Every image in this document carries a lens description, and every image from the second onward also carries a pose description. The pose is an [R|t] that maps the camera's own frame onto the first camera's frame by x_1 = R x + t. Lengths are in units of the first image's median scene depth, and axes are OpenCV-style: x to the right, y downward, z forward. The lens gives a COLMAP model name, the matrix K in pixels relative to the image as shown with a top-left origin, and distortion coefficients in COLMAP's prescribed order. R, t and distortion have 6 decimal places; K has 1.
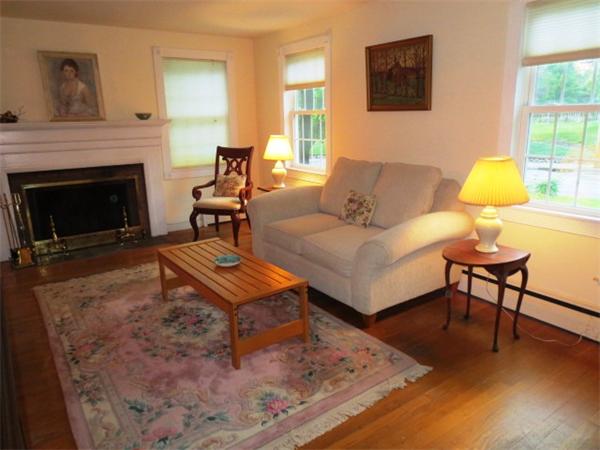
lens RADIAL K [[436.6, 0, 301.4], [0, 436.6, 221.9], [0, 0, 1]] dist [-0.002790, 0.002733]
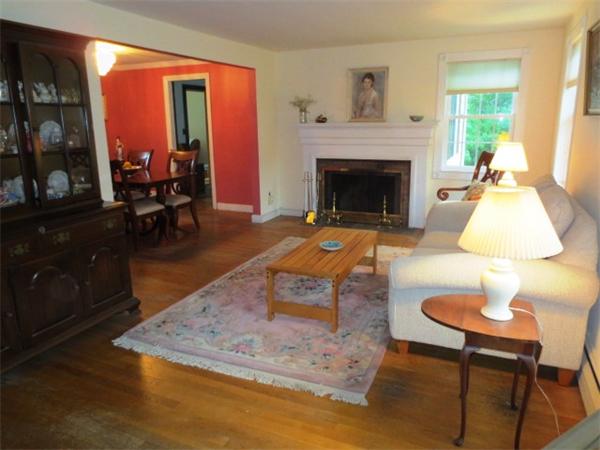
lens RADIAL K [[436.6, 0, 302.2], [0, 436.6, 224.1], [0, 0, 1]] dist [-0.002790, 0.002733]
pose [[0.513565, 0.213860, -0.830972, 0.597803], [-0.201211, 0.971454, 0.125660, -0.079432], [0.834125, 0.102667, 0.541936, 0.232281]]
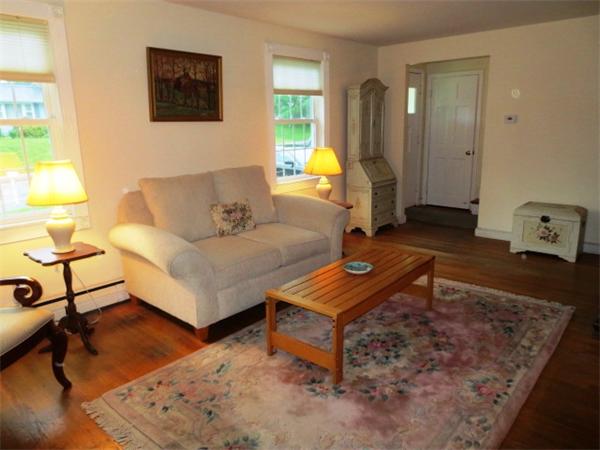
lens RADIAL K [[436.6, 0, 301.4], [0, 436.6, 227.8], [0, 0, 1]] dist [-0.002790, 0.002733]
pose [[-0.222441, -0.190922, 0.956069, -0.824482], [0.266769, 0.931295, 0.248042, -0.205261], [-0.937739, 0.310224, -0.156226, 0.979449]]
